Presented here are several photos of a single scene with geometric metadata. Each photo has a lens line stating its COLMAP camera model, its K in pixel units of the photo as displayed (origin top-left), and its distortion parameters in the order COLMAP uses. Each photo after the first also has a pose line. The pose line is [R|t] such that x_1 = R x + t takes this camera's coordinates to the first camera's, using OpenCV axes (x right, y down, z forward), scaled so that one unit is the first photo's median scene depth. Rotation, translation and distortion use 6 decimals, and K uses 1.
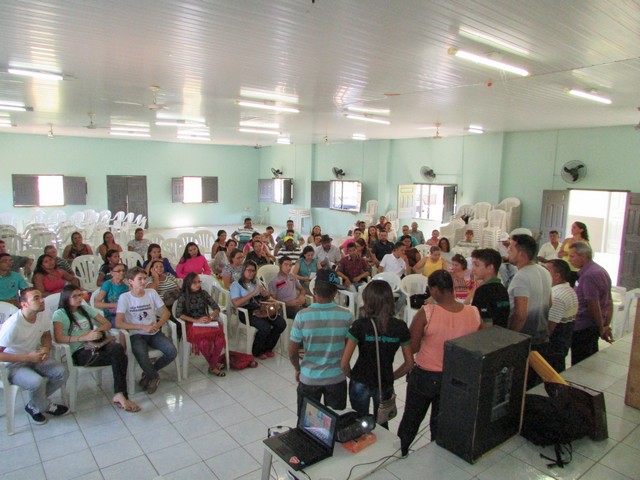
lens RADIAL K [[449.0, 0, 320.0], [0, 449.0, 240.0], [0, 0, 1]] dist [-0.041728, 0.000258]
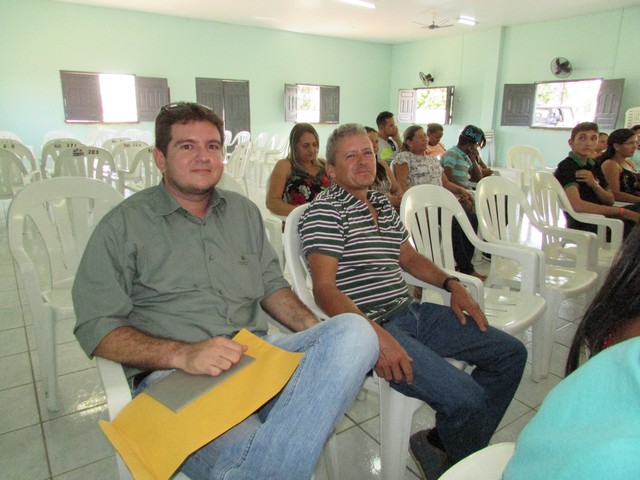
lens RADIAL K [[456.1, 0, 320.0], [0, 456.1, 240.0], [0, 0, 1]] dist [-0.030123, 0.006376]
pose [[0.998030, 0.006005, -0.062452, -0.255185], [0.001232, 0.993341, 0.115203, 0.019172], [0.062728, -0.115053, 0.991377, 0.313417]]
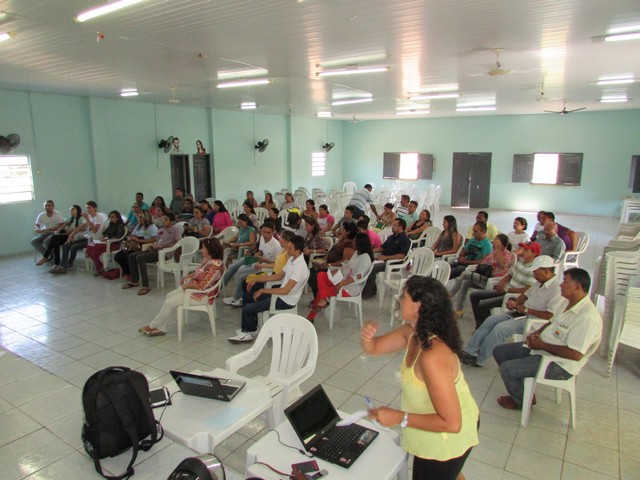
lens RADIAL K [[456.1, 0, 320.0], [0, 456.1, 240.0], [0, 0, 1]] dist [-0.030123, 0.006376]
pose [[0.320729, 0.157873, -0.933921, 0.464540], [-0.124607, 0.984474, 0.123626, -0.036654], [0.938939, 0.076722, 0.335421, 0.368057]]
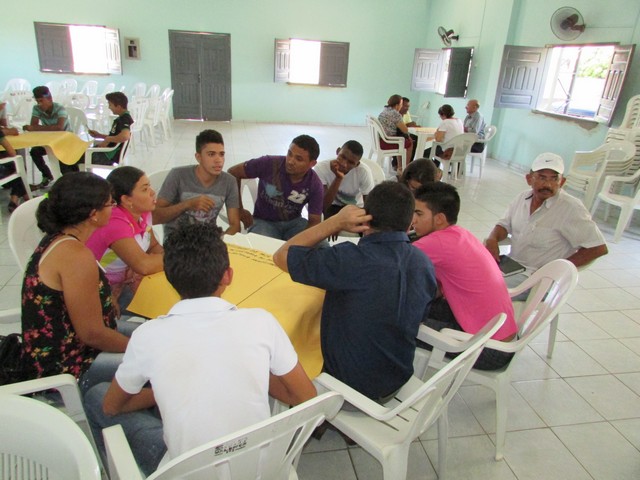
lens RADIAL K [[446.7, 0, 320.0], [0, 446.7, 240.0], [0, 0, 1]] dist [-0.023305, -0.000411]
pose [[0.883902, 0.201368, -0.422101, 0.050177], [-0.105748, 0.965236, 0.239035, -0.028658], [0.455560, -0.166647, 0.874468, 0.496102]]
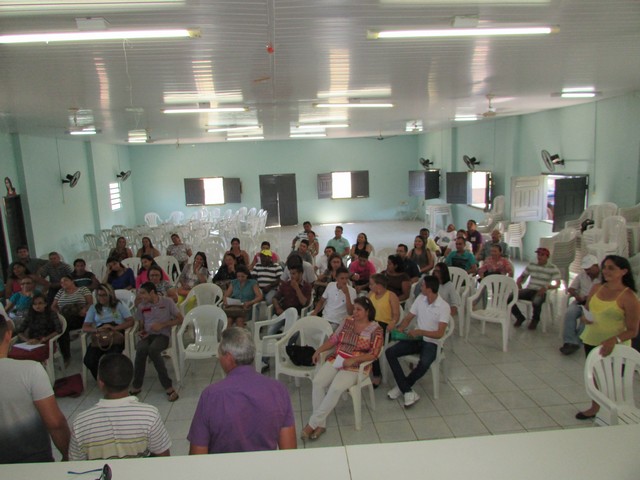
lens RADIAL K [[451.5, 0, 320.0], [0, 451.5, 240.0], [0, 0, 1]] dist [-0.032685, 0.000876]
pose [[0.834347, 0.037510, -0.549962, 0.263833], [-0.019239, 0.999056, 0.038953, -0.033698], [0.550904, -0.021920, 0.834281, 0.160585]]
